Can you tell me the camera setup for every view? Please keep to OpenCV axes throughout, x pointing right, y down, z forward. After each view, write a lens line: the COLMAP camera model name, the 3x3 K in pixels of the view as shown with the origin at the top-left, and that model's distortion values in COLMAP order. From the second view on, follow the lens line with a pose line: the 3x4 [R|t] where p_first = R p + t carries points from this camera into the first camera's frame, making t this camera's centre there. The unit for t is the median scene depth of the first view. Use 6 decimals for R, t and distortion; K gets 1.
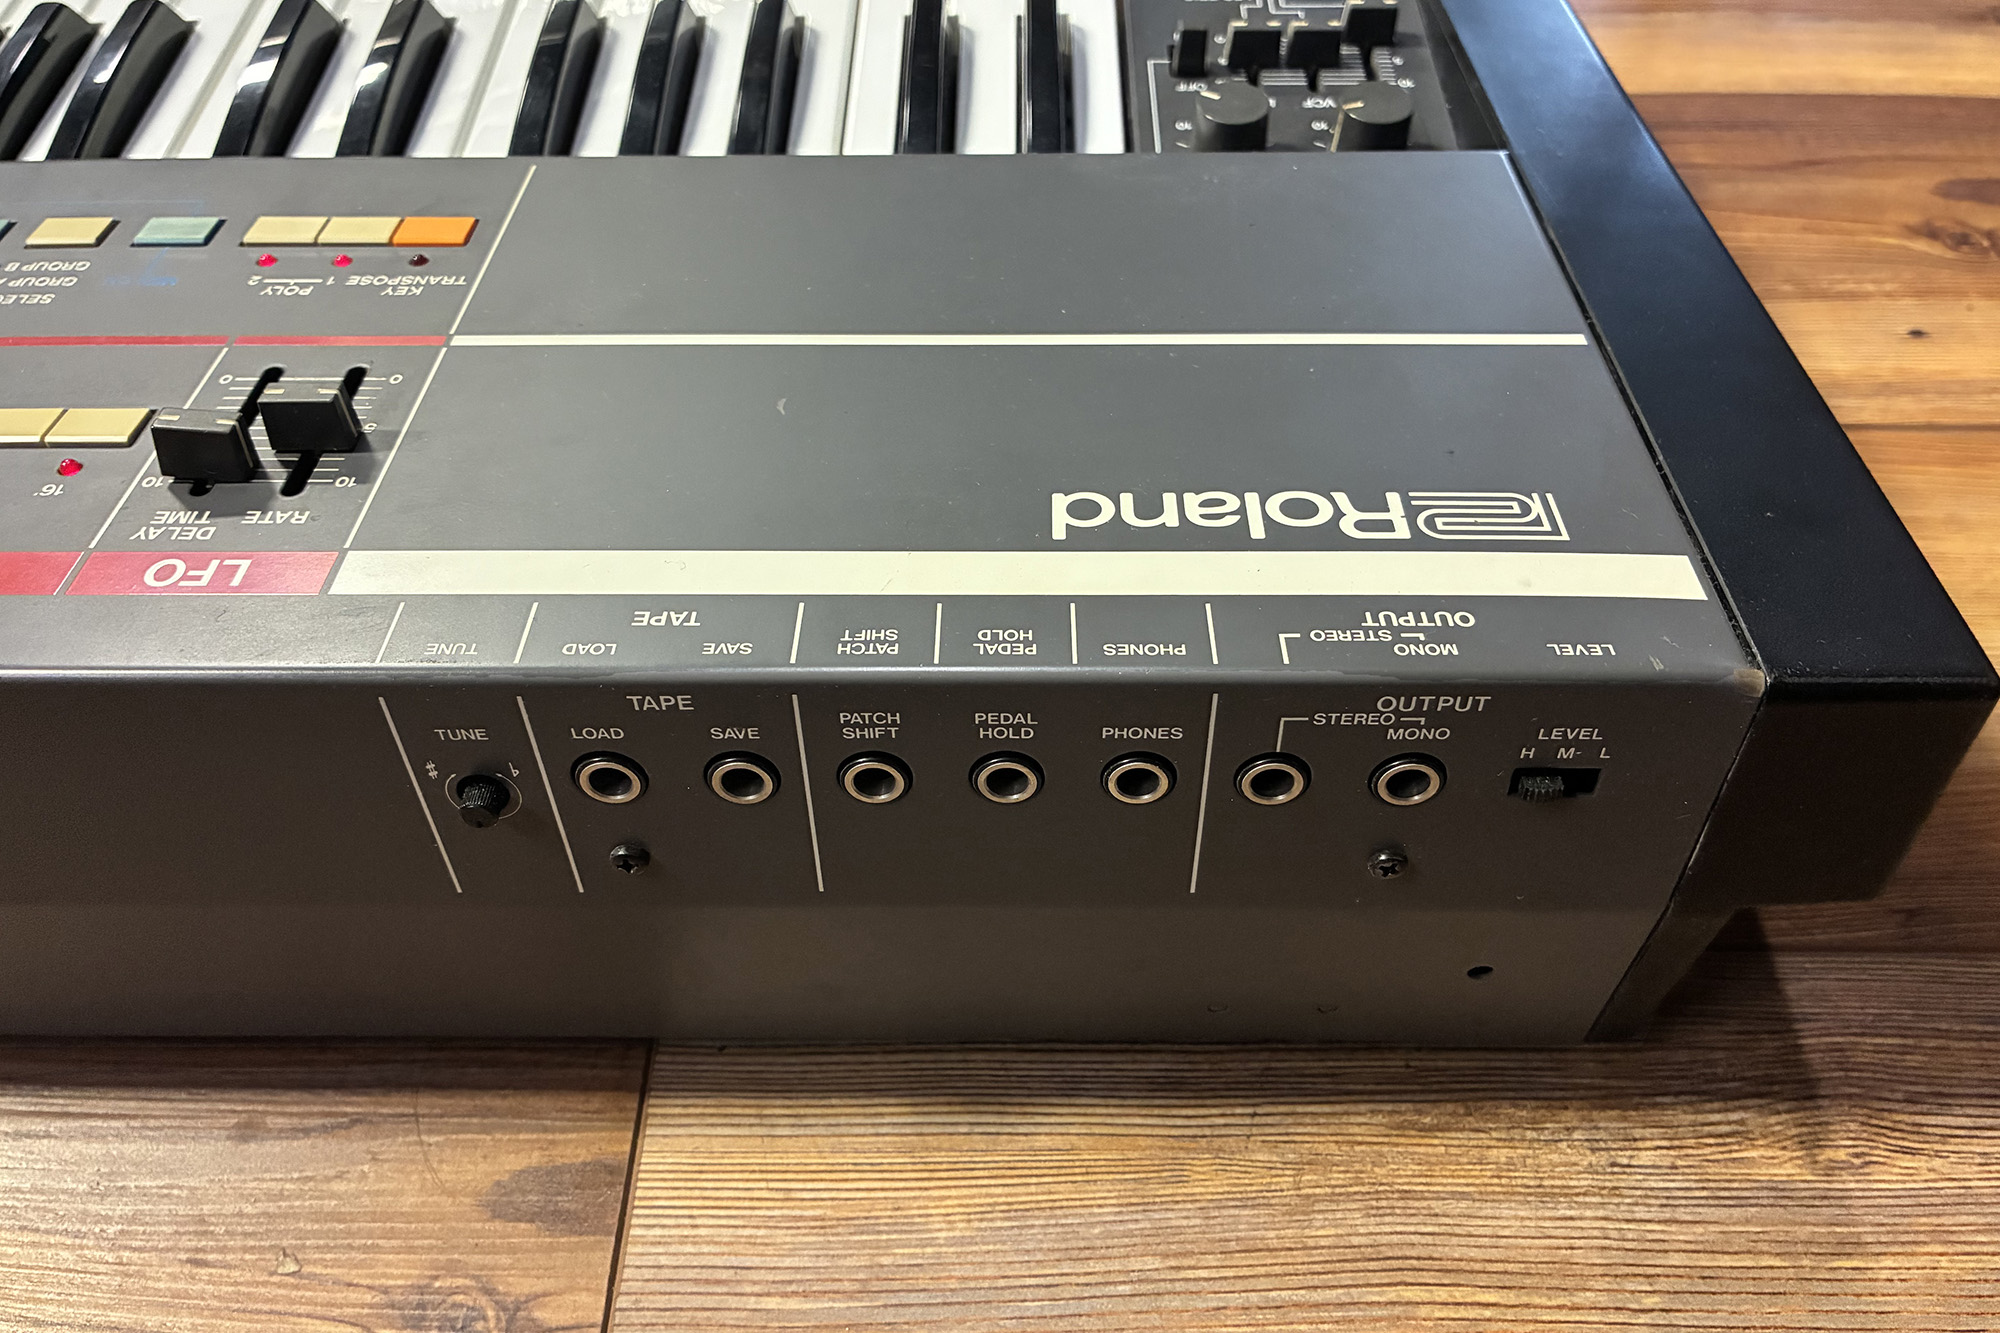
lens RADIAL K [[1467.4, 0, 1019.5], [0, 1467.4, 664.3], [0, 0, 1]] dist [-0.017095, -0.004767]
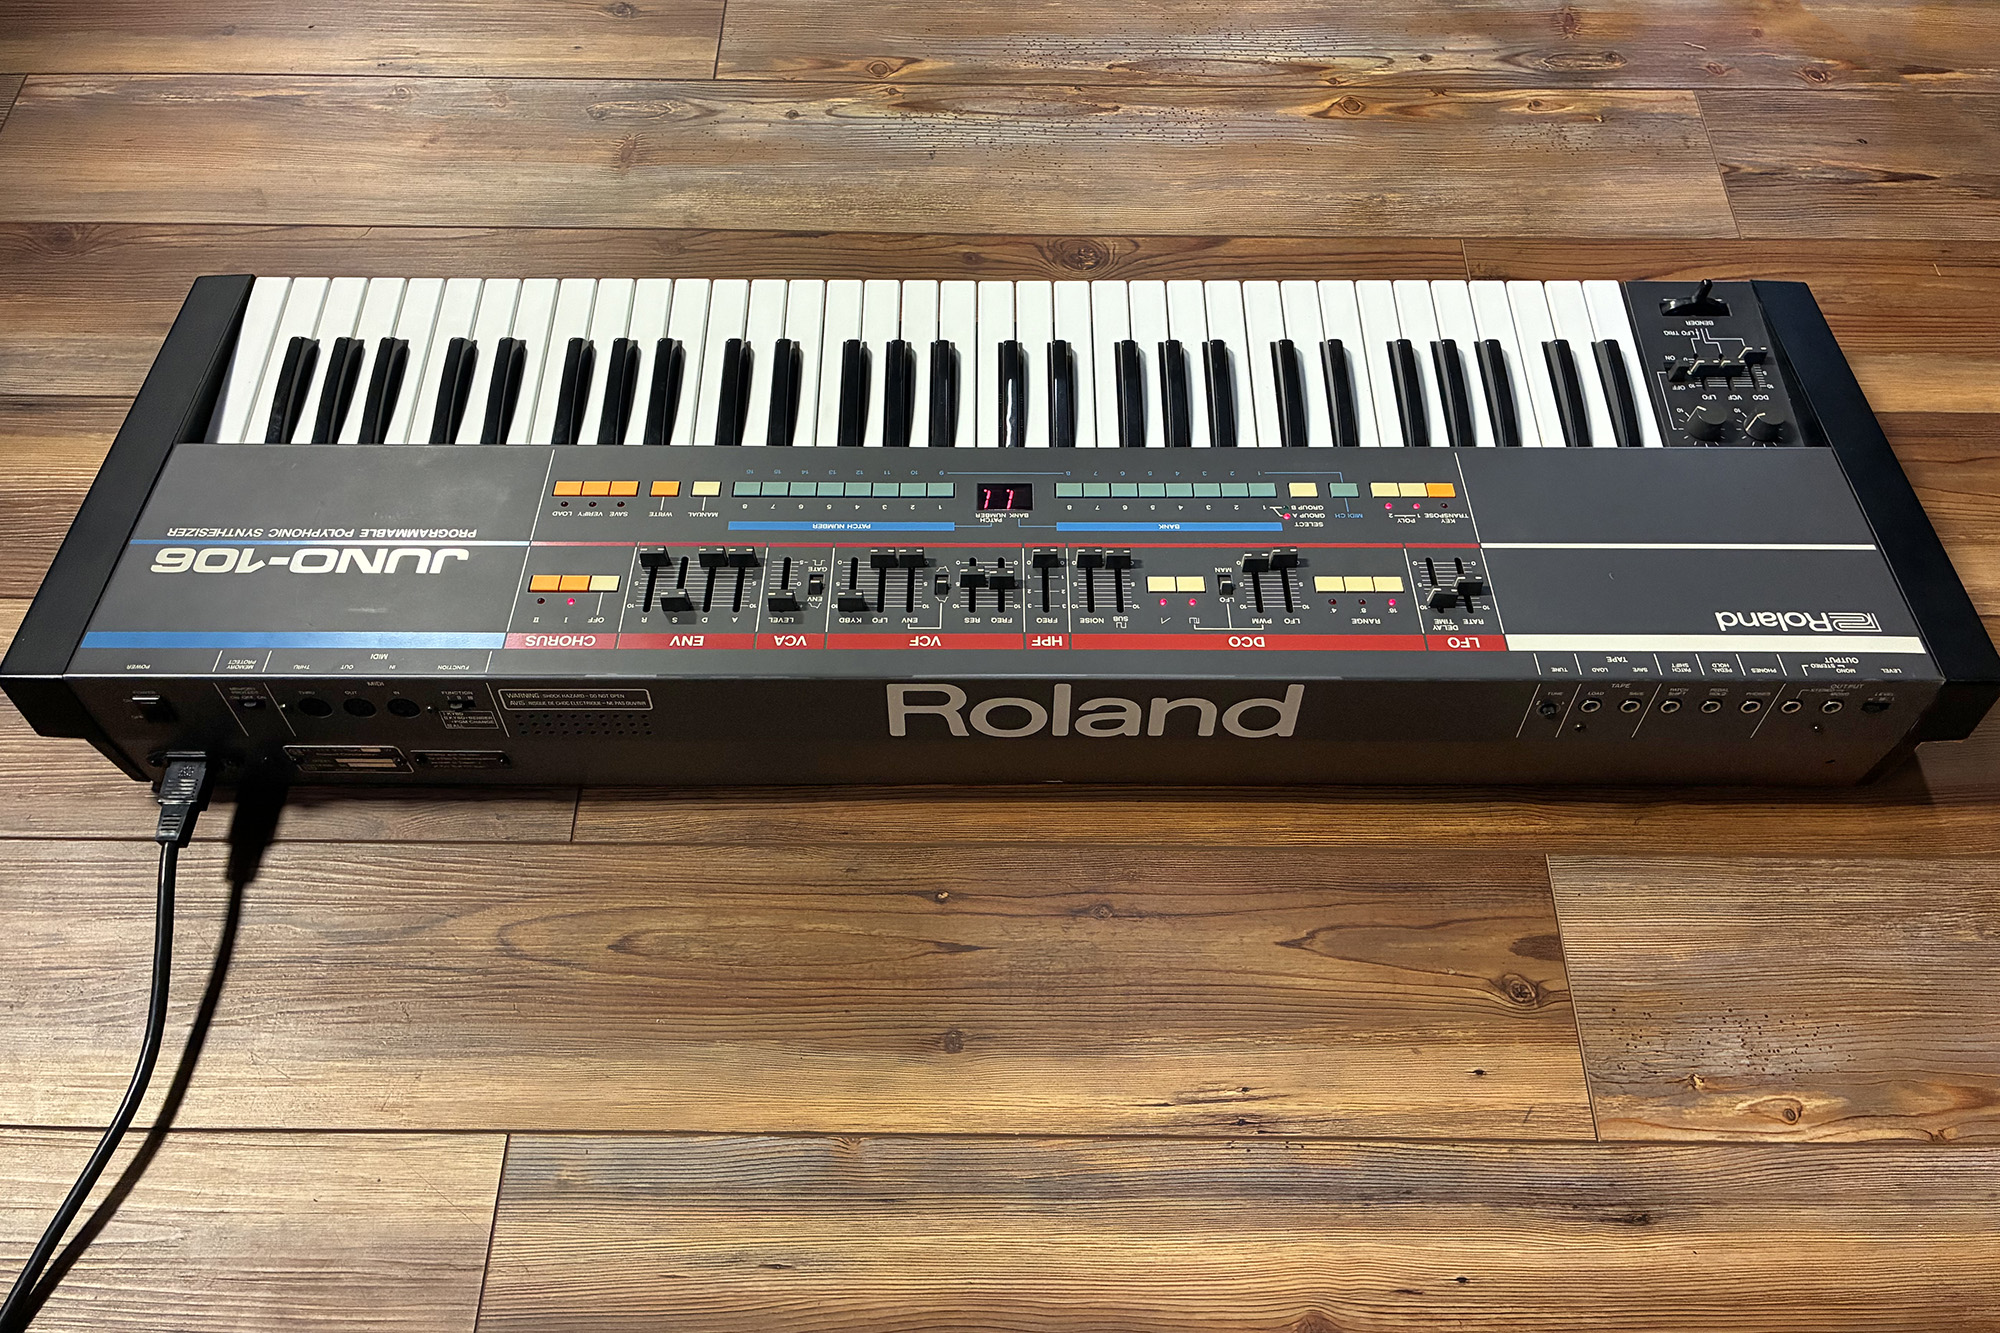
lens RADIAL K [[1467.4, 0, 1019.5], [0, 1467.4, 664.3], [0, 0, 1]] dist [-0.017095, -0.004767]
pose [[0.999564, -0.003199, 0.029346, -1.583046], [-0.000831, 0.990665, 0.136315, -0.440492], [-0.029508, -0.136280, 0.990231, -2.091686]]
